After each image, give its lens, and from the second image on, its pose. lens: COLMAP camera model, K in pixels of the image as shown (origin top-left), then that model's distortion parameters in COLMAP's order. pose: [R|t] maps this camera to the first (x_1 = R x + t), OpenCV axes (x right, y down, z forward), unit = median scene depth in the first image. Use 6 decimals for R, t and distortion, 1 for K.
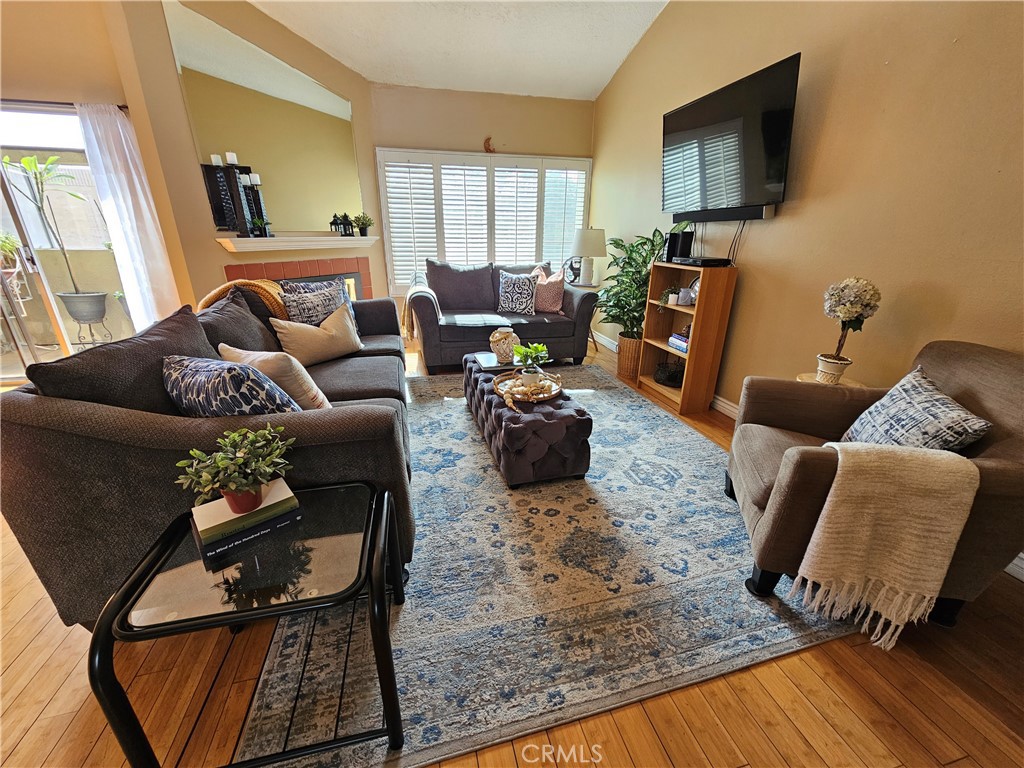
lens RADIAL K [[418.9, 0, 513.8], [0, 418.9, 392.6], [0, 0, 1]] dist [-0.000104, -0.000296]
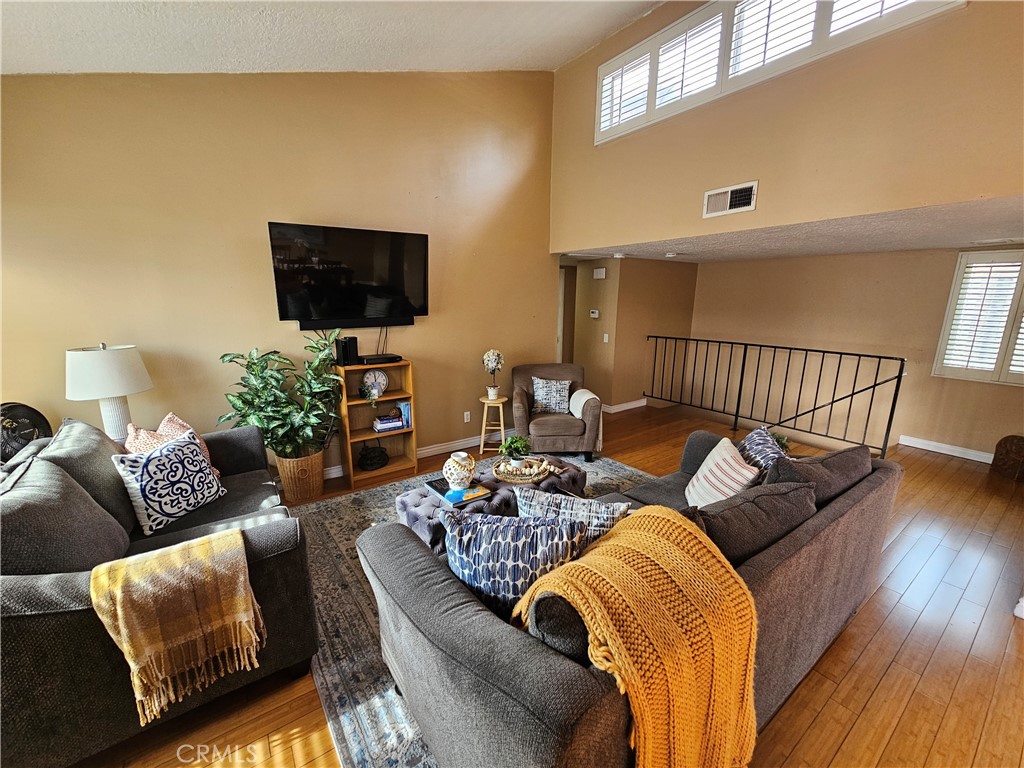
lens RADIAL K [[418.9, 0, 513.7], [0, 418.9, 397.6], [0, 0, 1]] dist [-0.000104, -0.000296]
pose [[-0.358104, -0.228769, 0.905221, -0.952547], [0.329796, 0.876031, 0.351859, -0.597611], [-0.873496, 0.424541, -0.238263, 1.161250]]
